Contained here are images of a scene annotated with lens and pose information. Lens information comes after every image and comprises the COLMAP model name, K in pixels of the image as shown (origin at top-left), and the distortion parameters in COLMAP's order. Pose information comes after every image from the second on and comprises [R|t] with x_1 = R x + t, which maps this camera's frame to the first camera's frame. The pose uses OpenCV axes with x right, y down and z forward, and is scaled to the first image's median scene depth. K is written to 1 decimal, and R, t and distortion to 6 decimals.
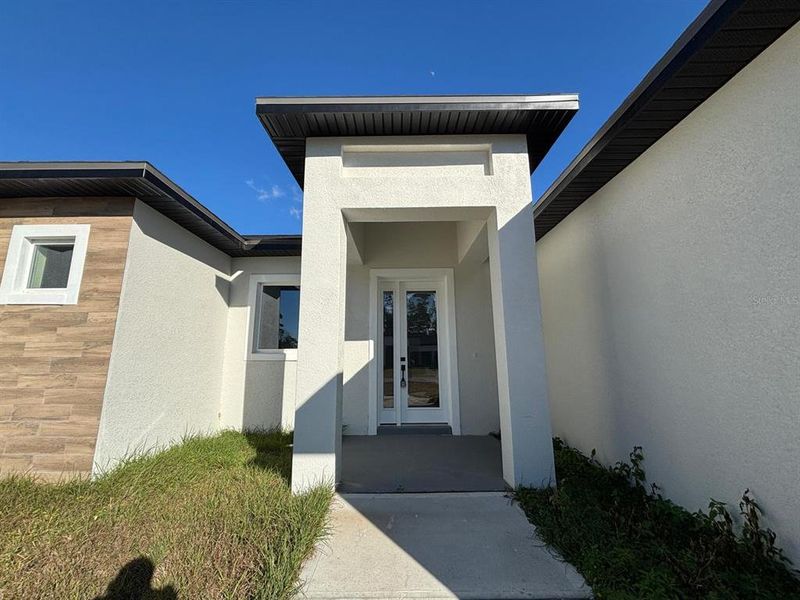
lens RADIAL K [[328.1, 0, 396.6], [0, 328.1, 299.0], [0, 0, 1]] dist [-0.000124, -0.000693]
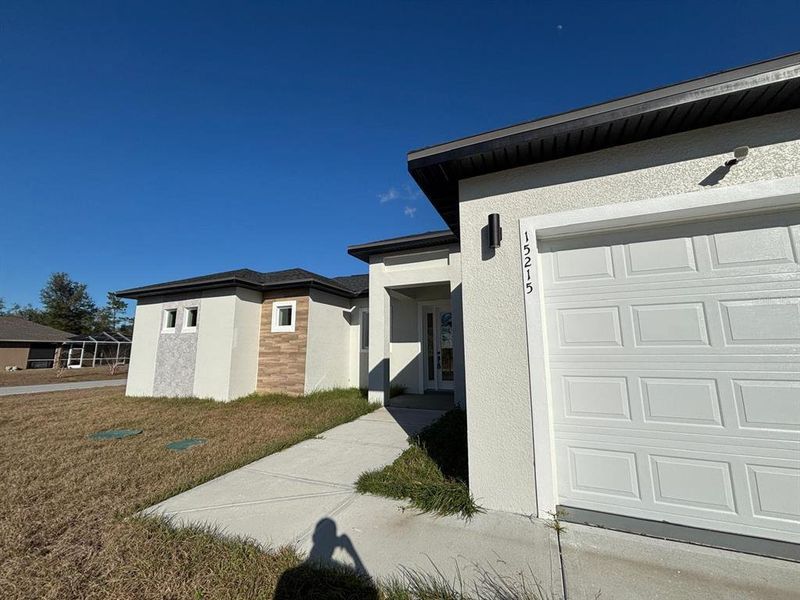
lens RADIAL K [[328.1, 0, 396.6], [0, 328.1, 299.0], [0, 0, 1]] dist [-0.000124, -0.000693]
pose [[0.921163, -0.058647, -0.384734, 0.817358], [0.066166, 0.997789, 0.006323, -0.209694], [0.383512, -0.031281, 0.923006, -1.118525]]
